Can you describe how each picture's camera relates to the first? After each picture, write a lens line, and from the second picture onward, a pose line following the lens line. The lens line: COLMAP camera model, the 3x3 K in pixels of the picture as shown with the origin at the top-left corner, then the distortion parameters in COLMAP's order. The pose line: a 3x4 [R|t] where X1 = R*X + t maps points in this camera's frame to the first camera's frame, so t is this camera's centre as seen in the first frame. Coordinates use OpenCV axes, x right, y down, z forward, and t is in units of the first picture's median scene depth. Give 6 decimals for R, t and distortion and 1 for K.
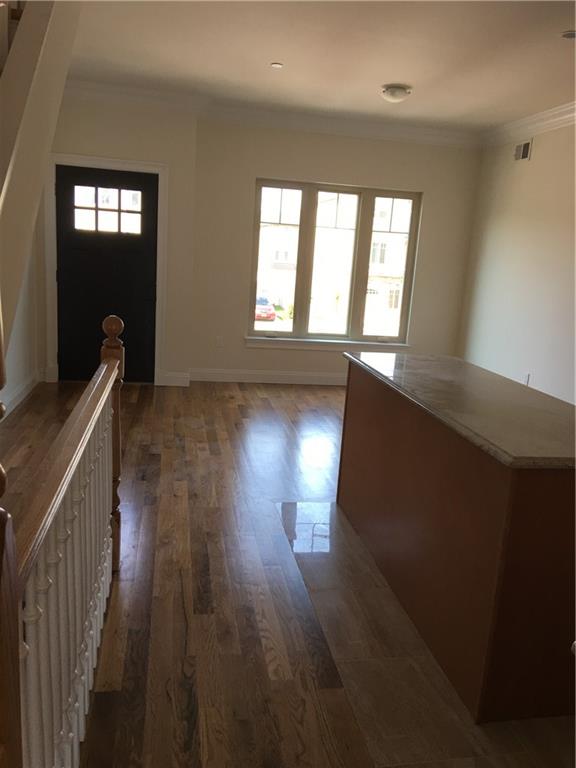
lens RADIAL K [[644.3, 0, 288.0], [0, 644.3, 384.1], [0, 0, 1]] dist [0.012621, -0.014399]
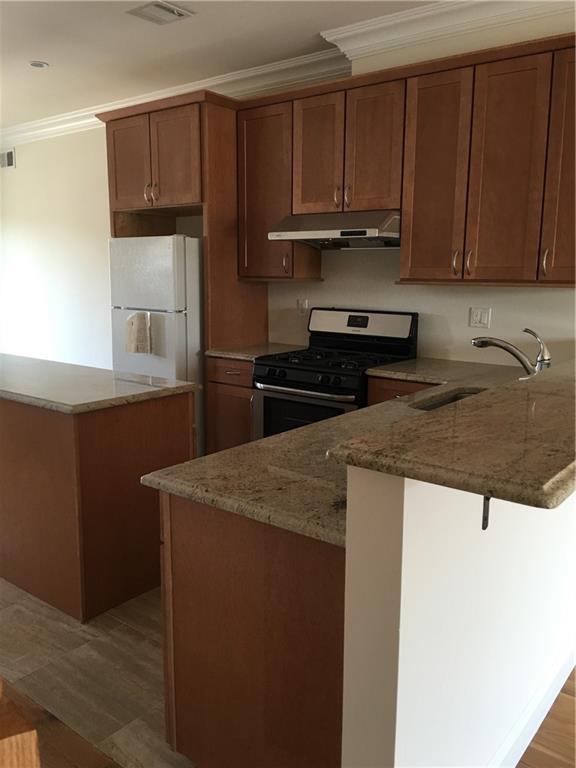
lens RADIAL K [[644.3, 0, 285.7], [0, 644.3, 383.4], [0, 0, 1]] dist [0.012621, -0.014399]
pose [[0.743705, -0.169099, 0.646768, -0.132754], [0.173961, 0.983101, 0.056999, 0.056473], [-0.645477, 0.070122, 0.760554, -0.218421]]
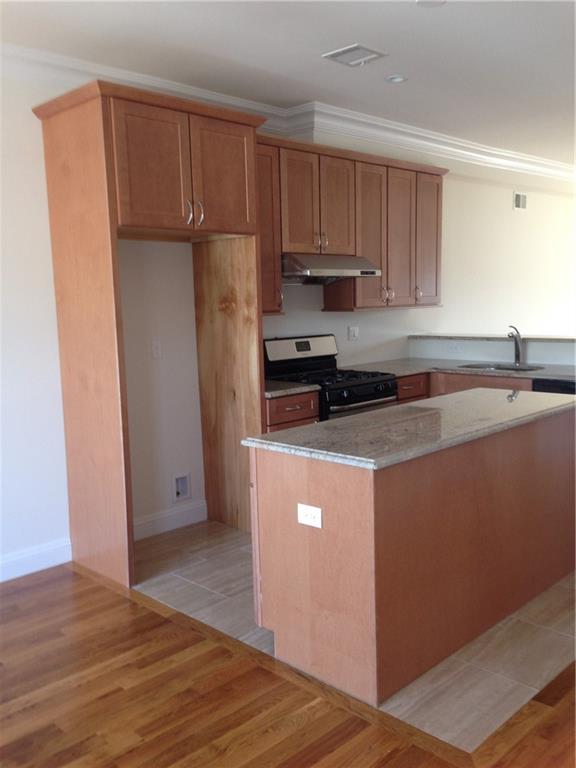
lens RADIAL K [[710.4, 0, 287.8], [0, 710.4, 385.6], [0, 0, 1]] dist [0.032222, 0.000000]
pose [[-0.570913, -0.146237, 0.807882, -0.544523], [0.159720, 0.945426, 0.284005, -0.406682], [-0.805325, 0.291177, -0.516399, 1.791603]]
